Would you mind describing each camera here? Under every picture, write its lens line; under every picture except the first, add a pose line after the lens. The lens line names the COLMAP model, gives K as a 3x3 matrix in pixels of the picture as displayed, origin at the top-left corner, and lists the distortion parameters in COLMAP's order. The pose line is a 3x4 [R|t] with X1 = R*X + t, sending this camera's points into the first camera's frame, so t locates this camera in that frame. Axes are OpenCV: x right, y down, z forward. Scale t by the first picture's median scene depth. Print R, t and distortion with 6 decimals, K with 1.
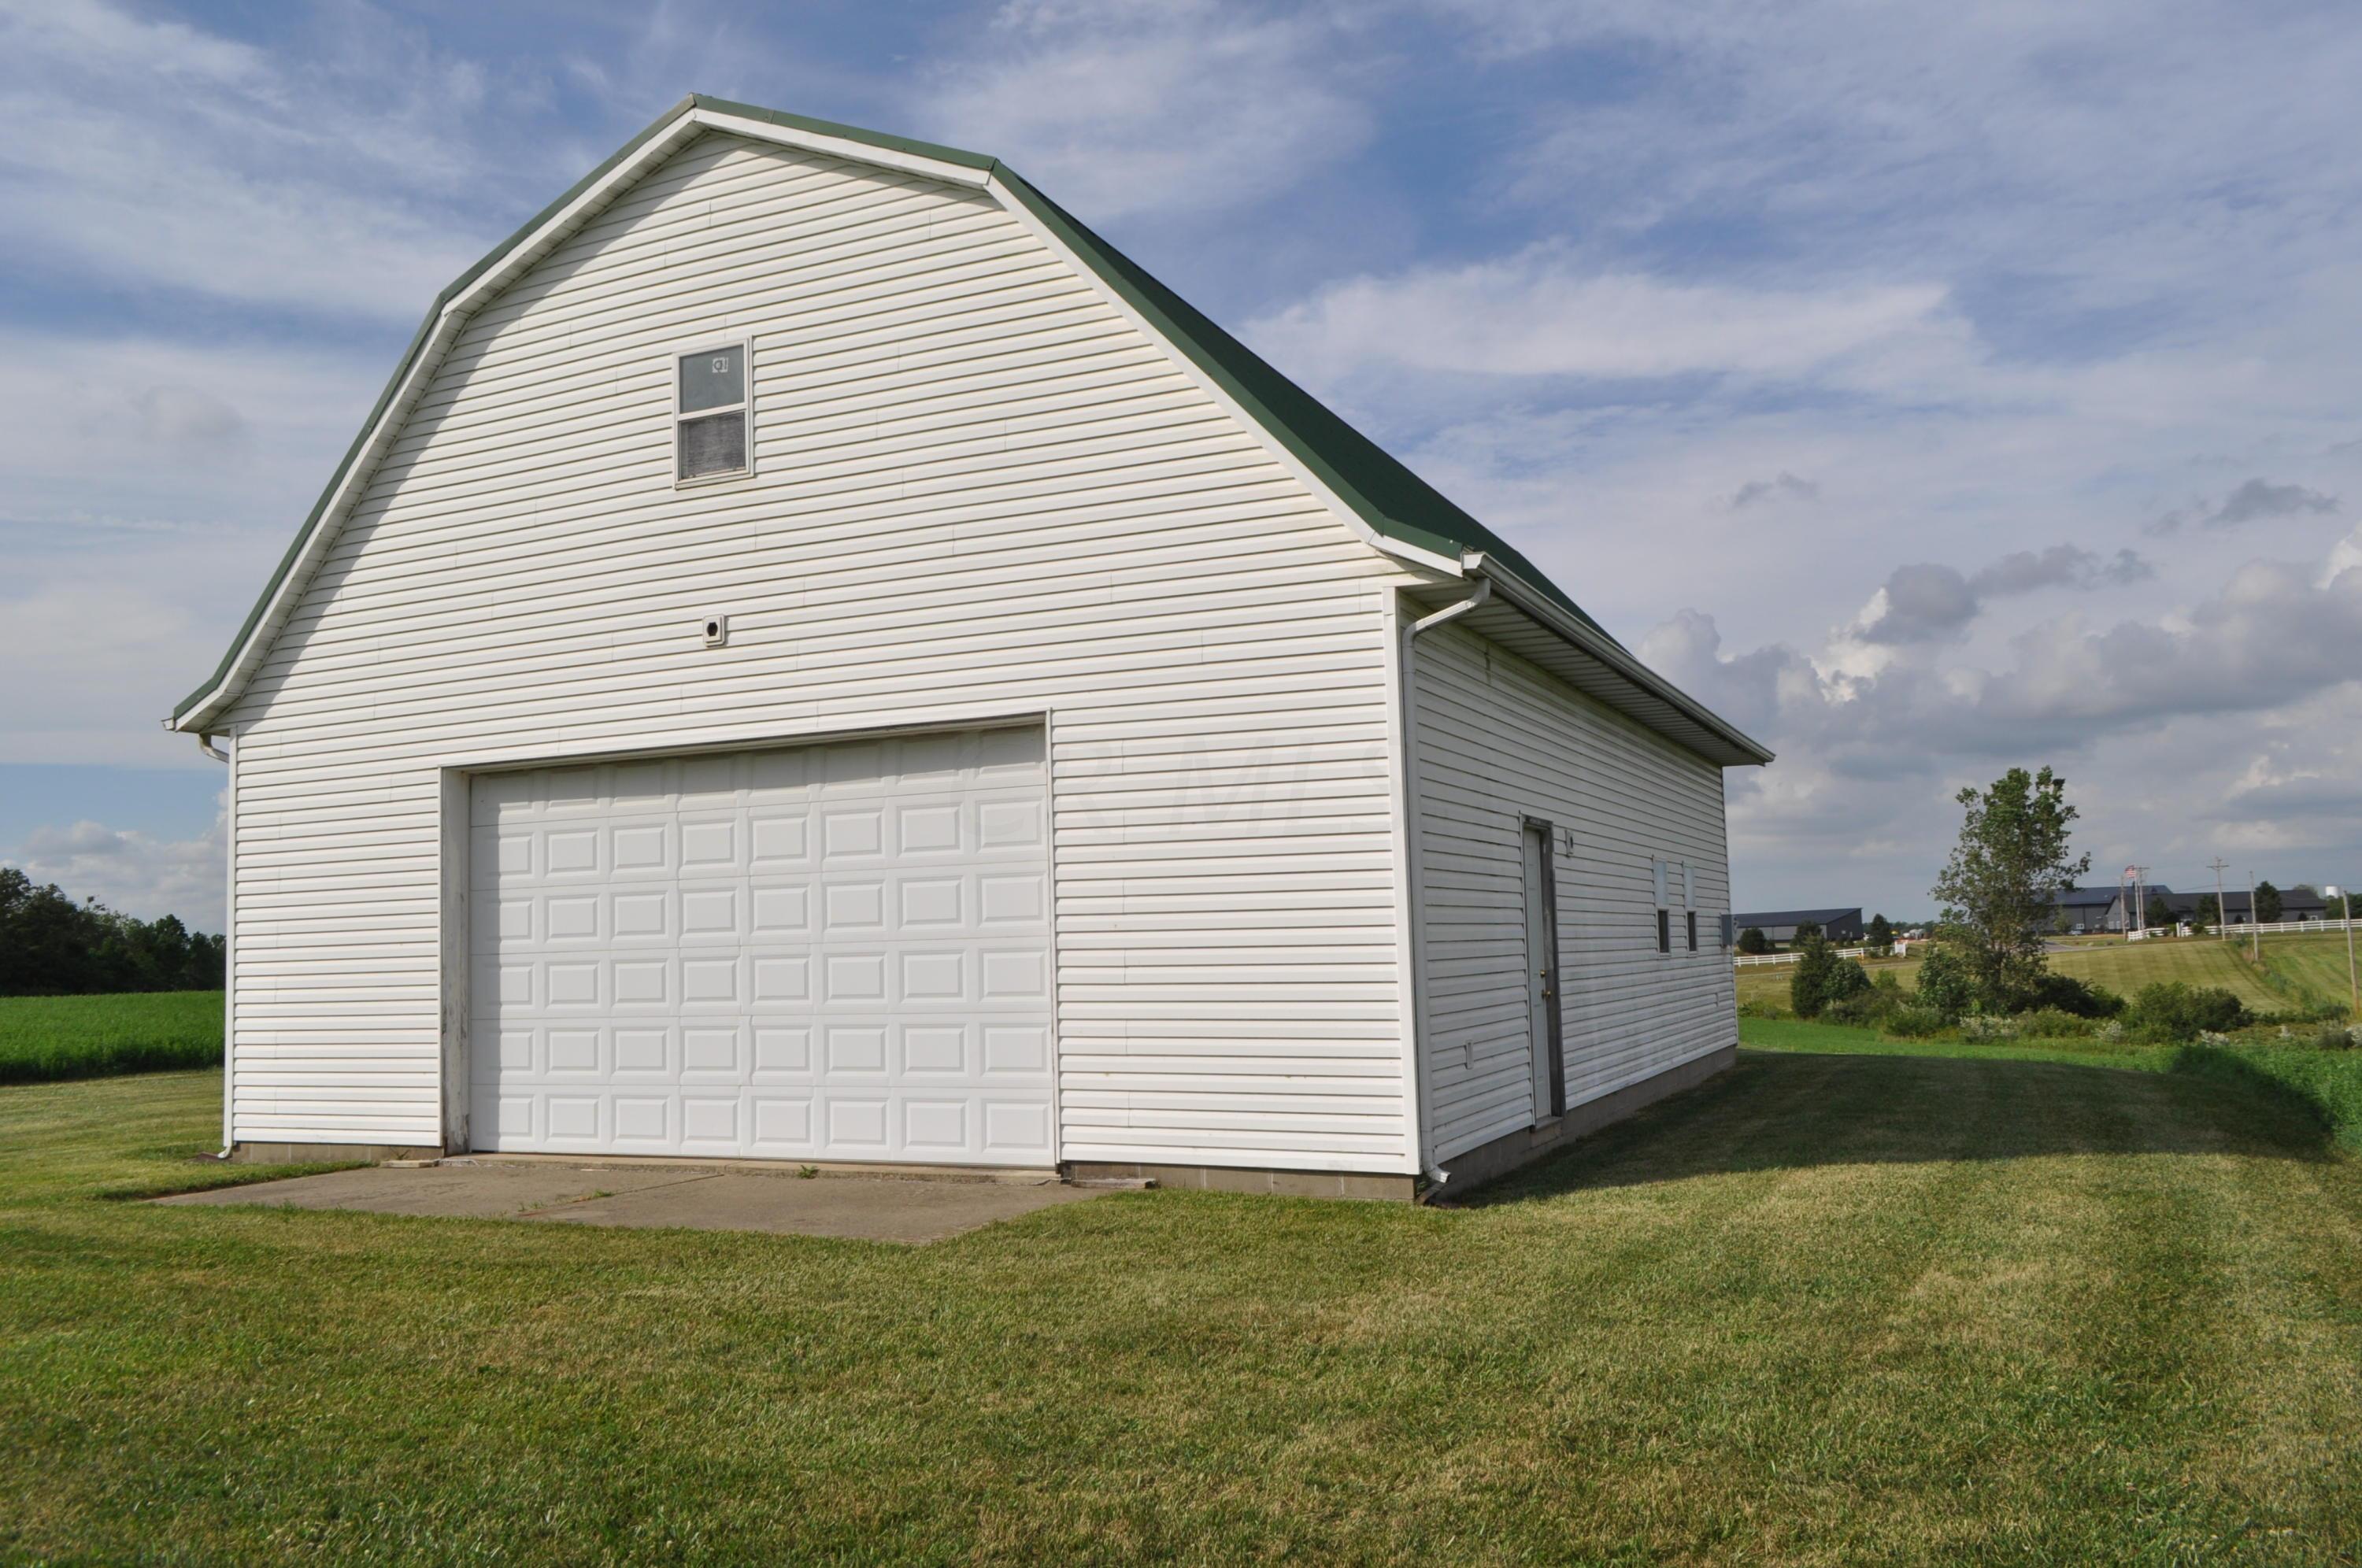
lens RADIAL K [[1795.7, 0, 1181.0], [0, 1795.7, 784.0], [0, 0, 1]] dist [-0.014517, 0.000345]
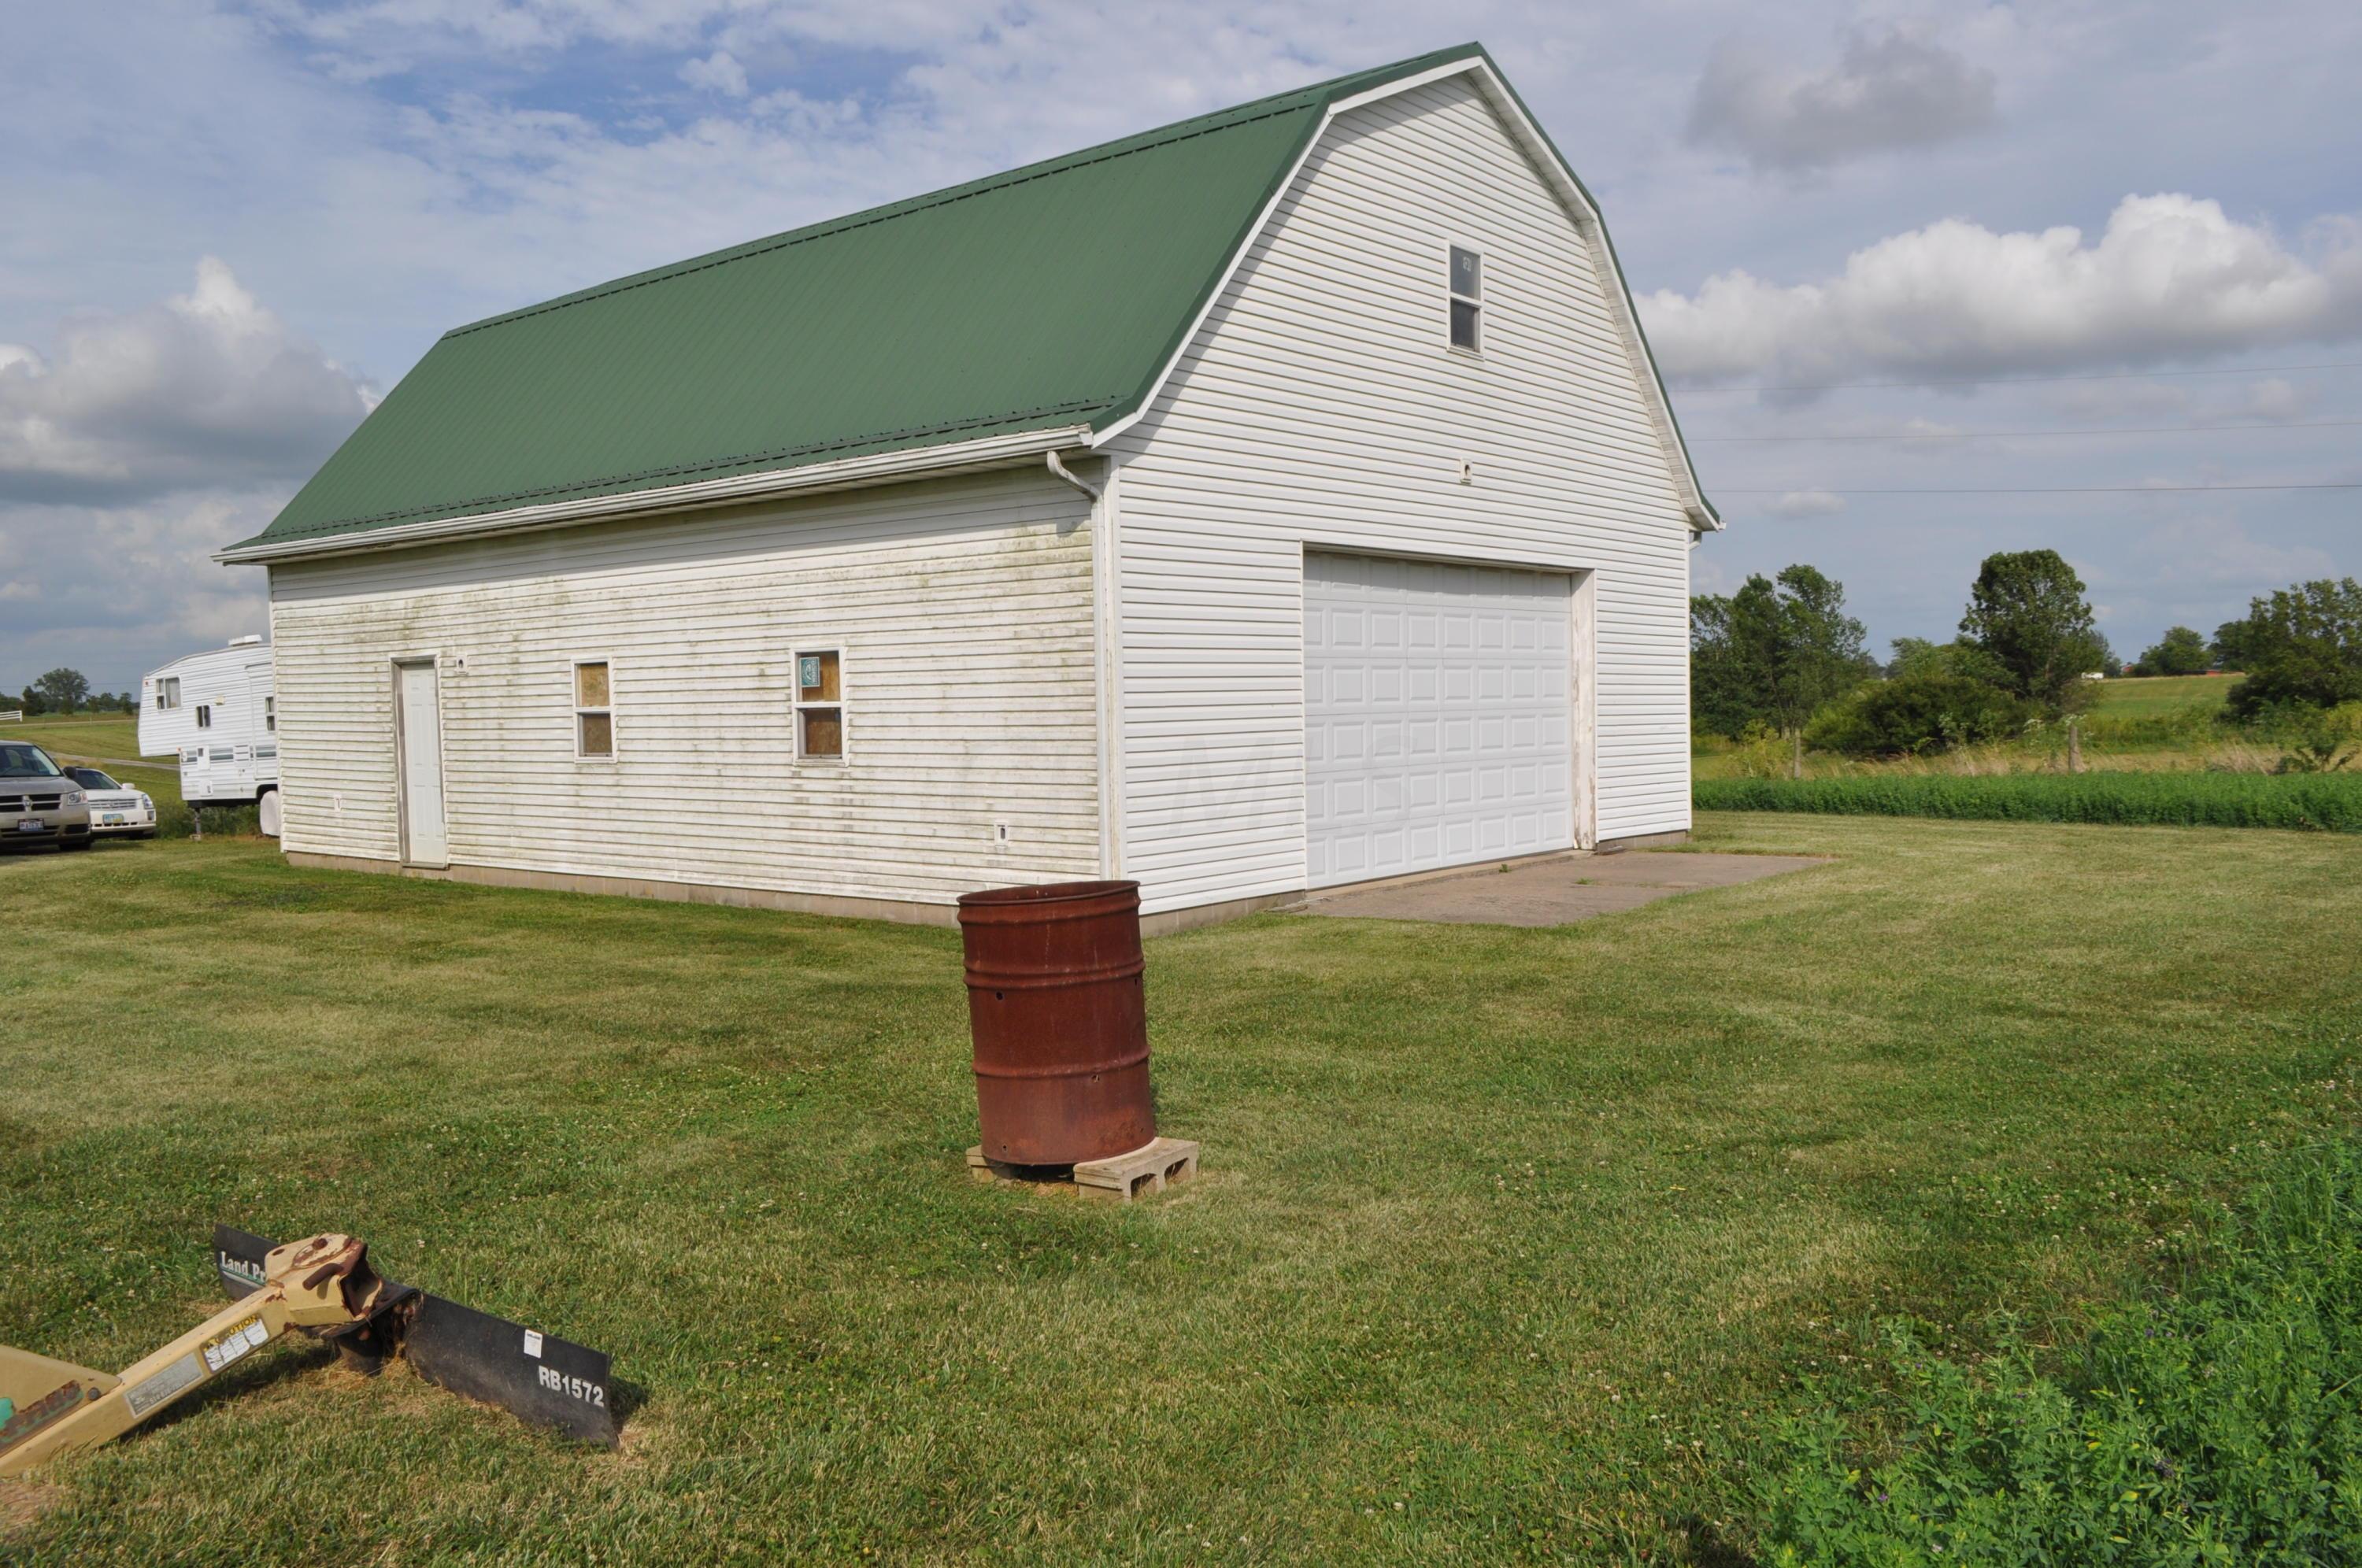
lens RADIAL K [[1795.7, 0, 1181.0], [0, 1795.7, 784.0], [0, 0, 1]] dist [-0.014517, 0.000345]
pose [[0.250393, -0.027620, 0.967750, -1.554358], [-0.070588, 0.996412, 0.046701, 0.093841], [-0.965568, -0.080005, 0.247545, 0.838868]]
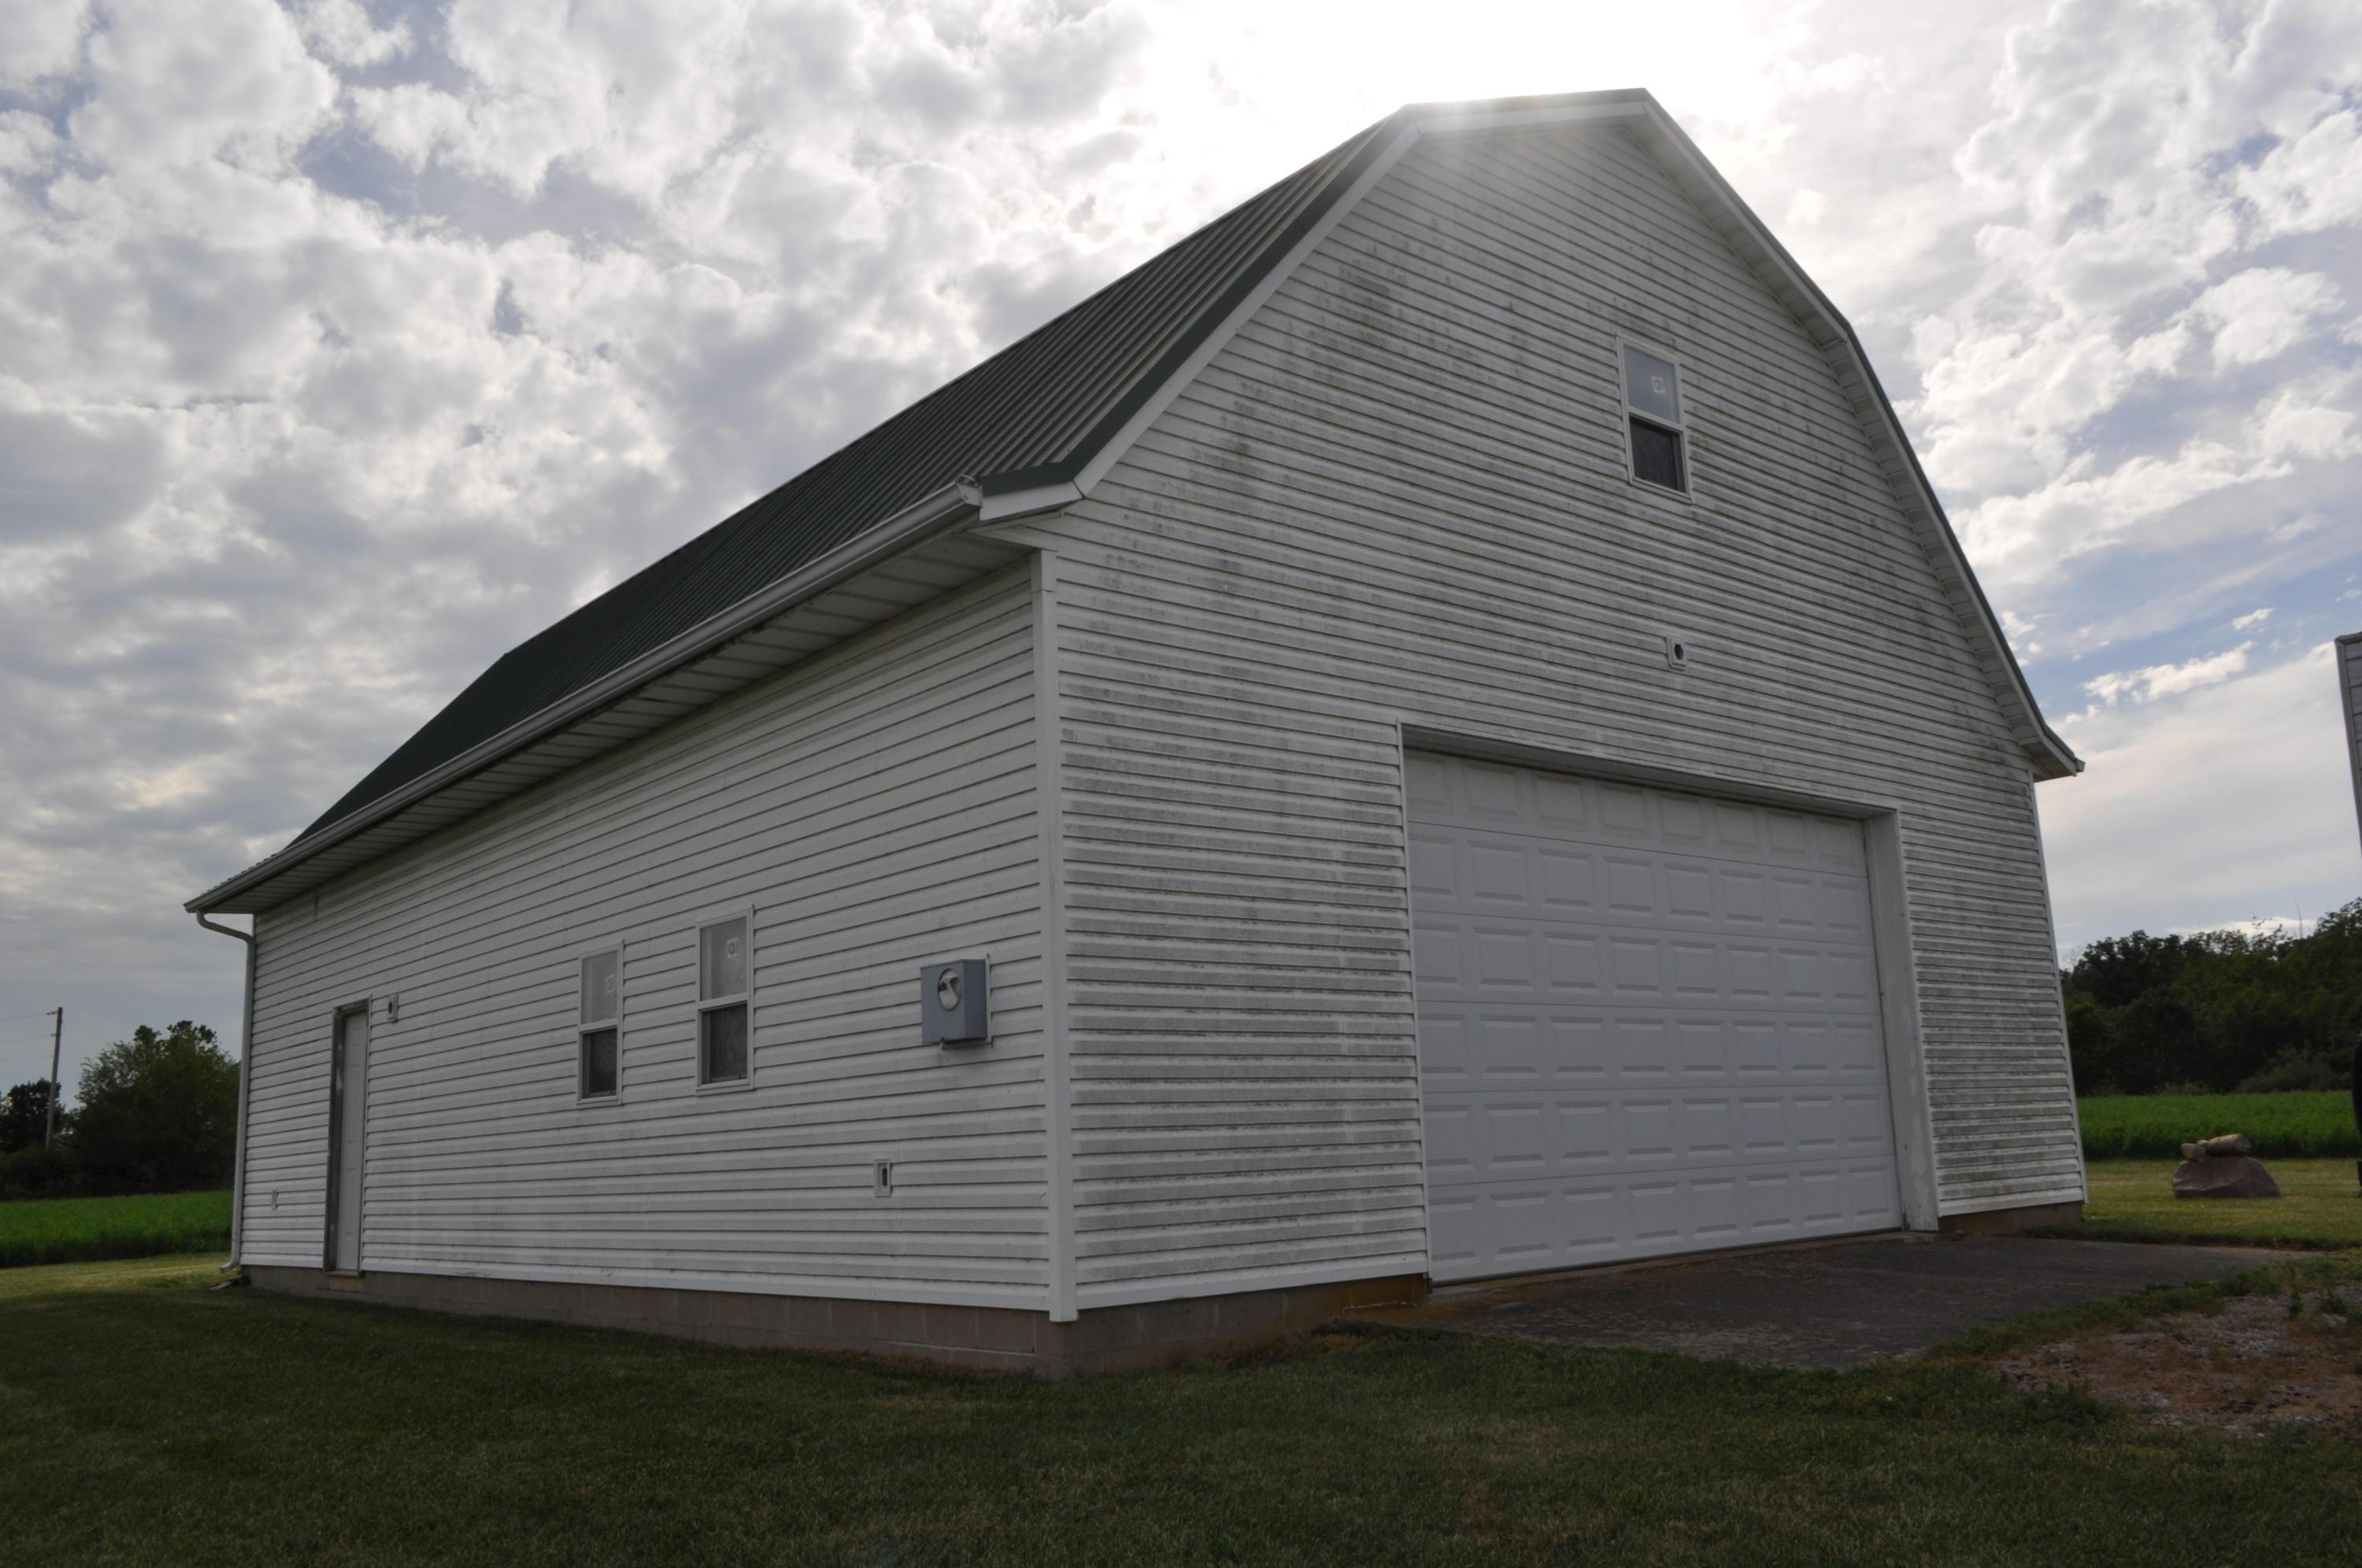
lens RADIAL K [[1795.7, 0, 1181.0], [0, 1795.7, 784.0], [0, 0, 1]] dist [-0.014517, 0.000345]
pose [[0.425948, 0.205112, 0.881191, -1.118084], [-0.062332, 0.978302, -0.197587, 0.166399], [-0.902598, 0.029235, 0.429491, 0.819978]]
